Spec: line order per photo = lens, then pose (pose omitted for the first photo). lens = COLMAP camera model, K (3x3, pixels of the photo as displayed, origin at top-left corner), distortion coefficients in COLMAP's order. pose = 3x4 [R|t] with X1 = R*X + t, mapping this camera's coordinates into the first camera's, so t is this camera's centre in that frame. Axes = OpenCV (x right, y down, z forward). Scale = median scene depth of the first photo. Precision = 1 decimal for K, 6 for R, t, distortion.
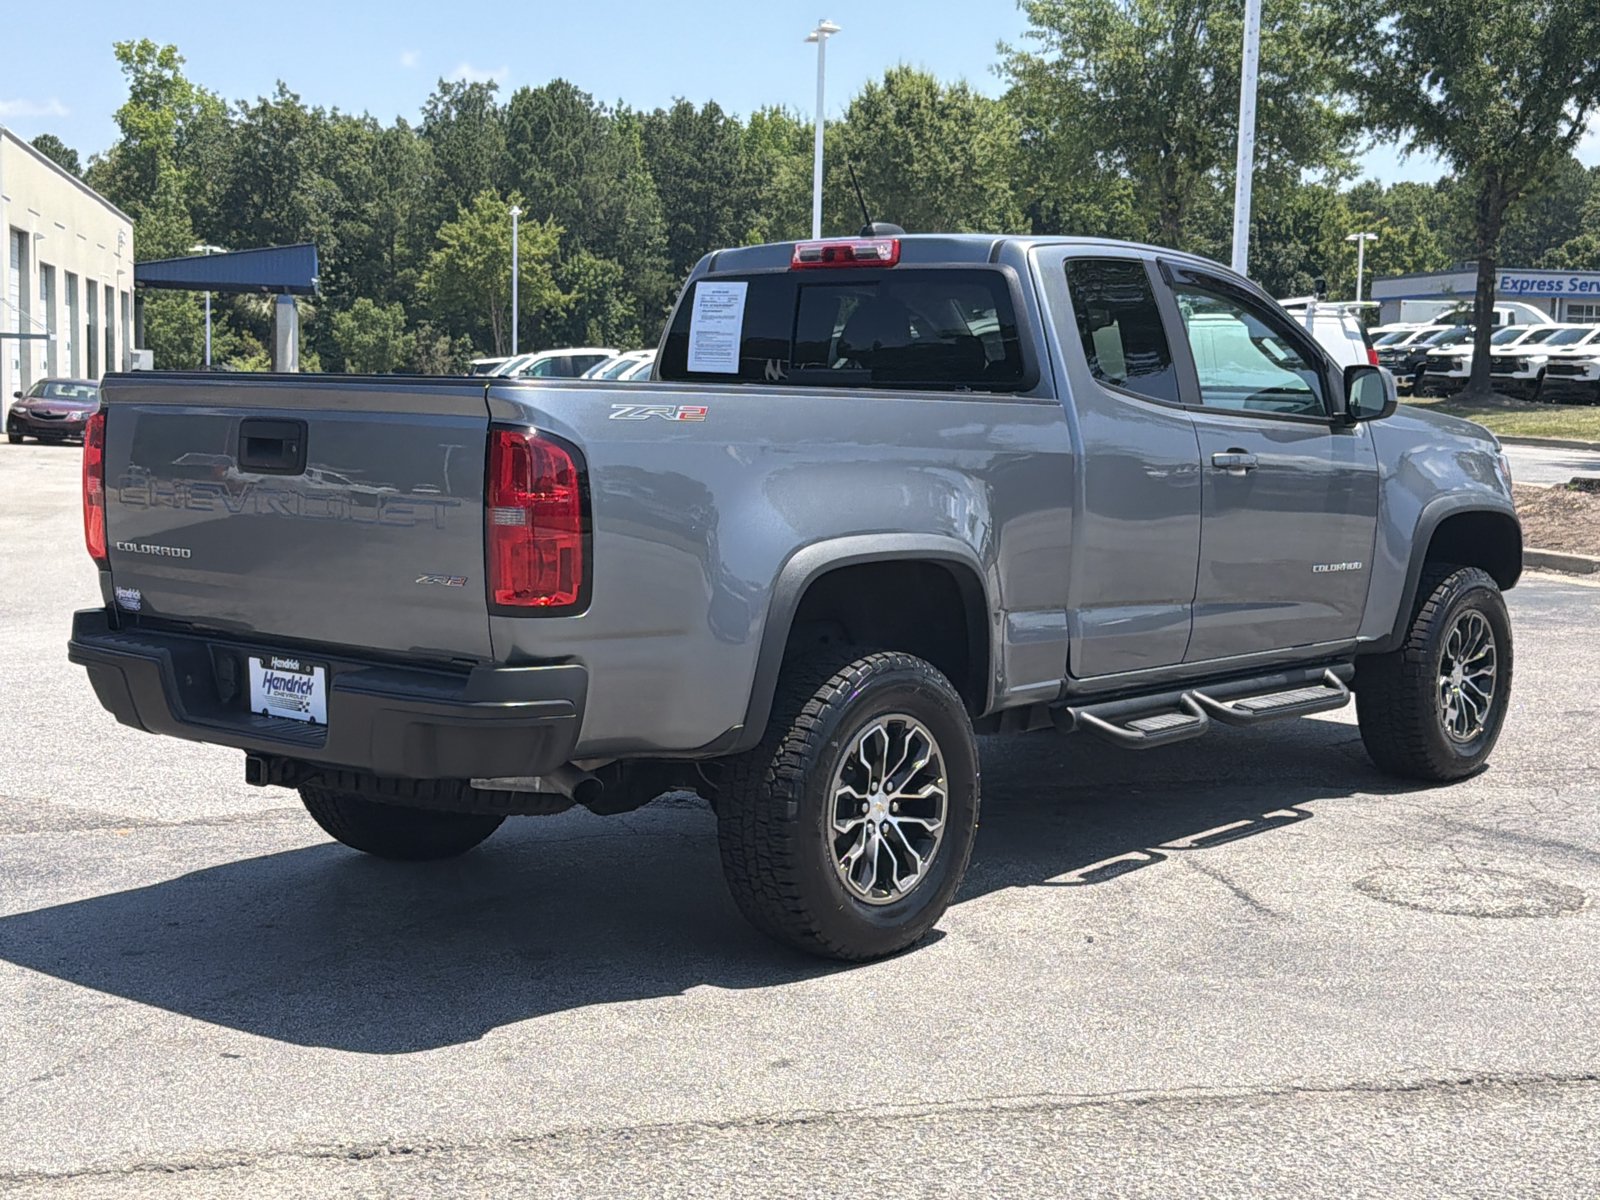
lens RADIAL K [[2168.4, 0, 800.0], [0, 2168.4, 600.0], [0, 0, 1]] dist [0.255038, -0.419764]
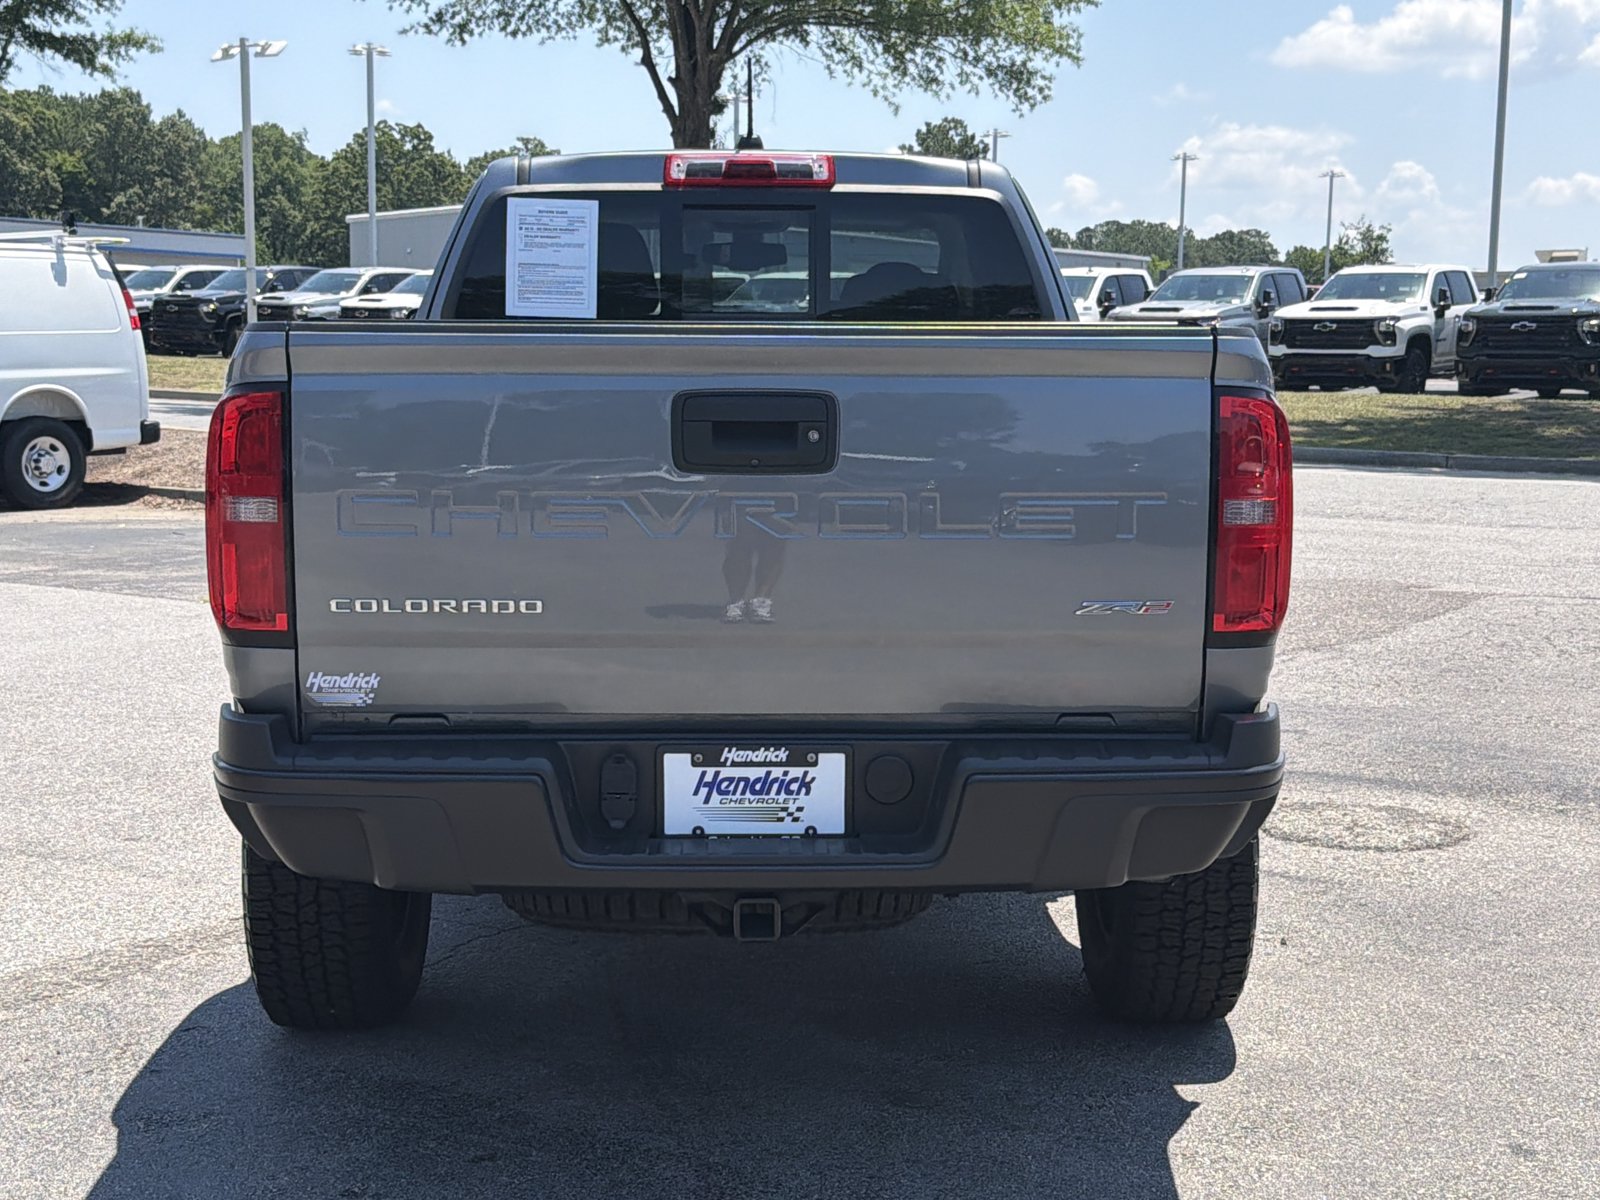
lens RADIAL K [[2168.4, 0, 800.0], [0, 2168.4, 600.0], [0, 0, 1]] dist [0.255038, -0.419764]
pose [[0.742912, -0.087989, 0.663581, -0.654667], [0.071266, 0.996086, 0.052293, -0.051889], [-0.665585, 0.008441, 0.746275, 0.484996]]
